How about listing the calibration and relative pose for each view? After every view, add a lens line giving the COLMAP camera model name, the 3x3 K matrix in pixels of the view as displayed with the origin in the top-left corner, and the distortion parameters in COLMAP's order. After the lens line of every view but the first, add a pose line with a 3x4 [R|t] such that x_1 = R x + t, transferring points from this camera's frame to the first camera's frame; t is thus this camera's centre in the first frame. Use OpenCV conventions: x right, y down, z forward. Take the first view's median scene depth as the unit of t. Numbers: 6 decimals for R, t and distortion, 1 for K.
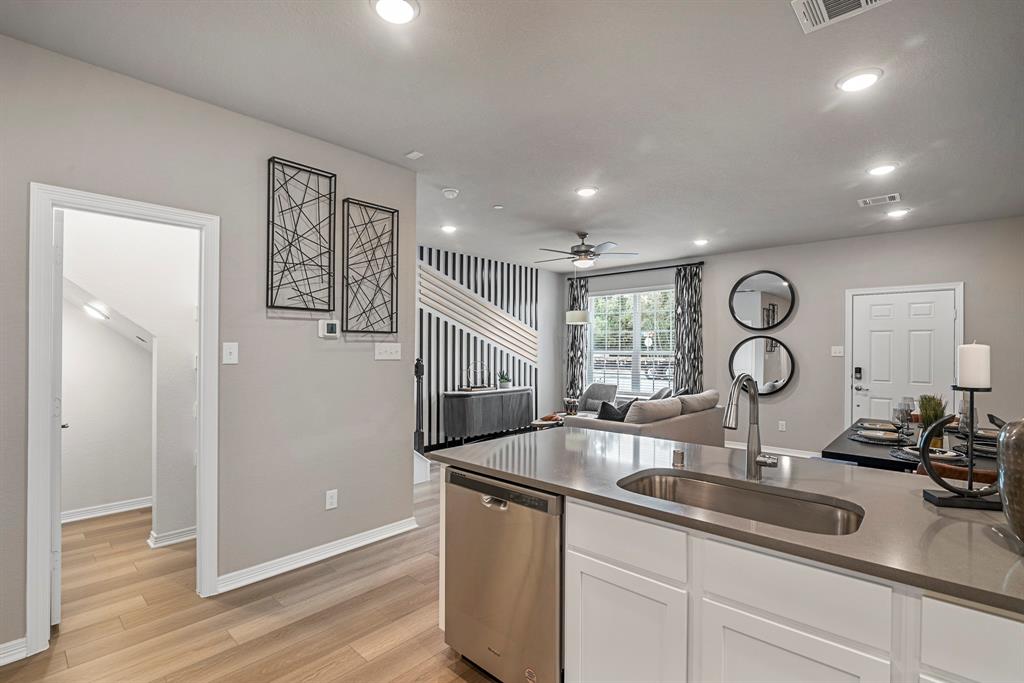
lens RADIAL K [[478.5, 0, 502.6], [0, 478.5, 345.3], [0, 0, 1]] dist [-0.003927, 0.000558]
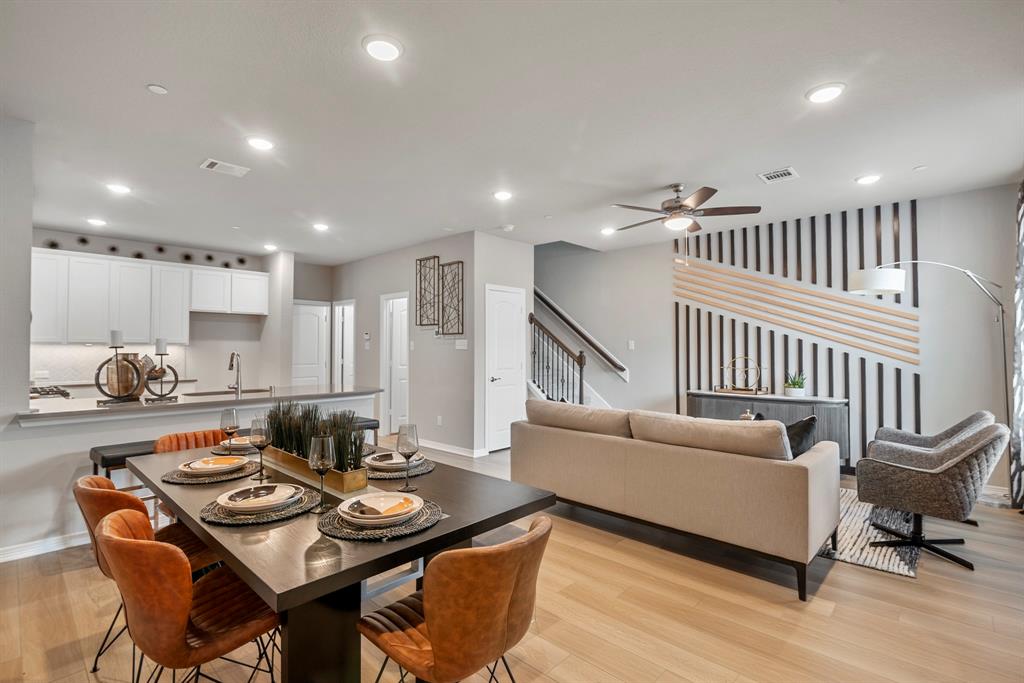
lens RADIAL K [[478.5, 0, 508.8], [0, 478.5, 341.5], [0, 0, 1]] dist [-0.003927, 0.000558]
pose [[-0.007547, -0.017966, -0.999810, 0.810763], [0.008189, 0.999804, -0.018027, 0.018821], [0.999938, -0.008323, -0.007398, 0.660292]]
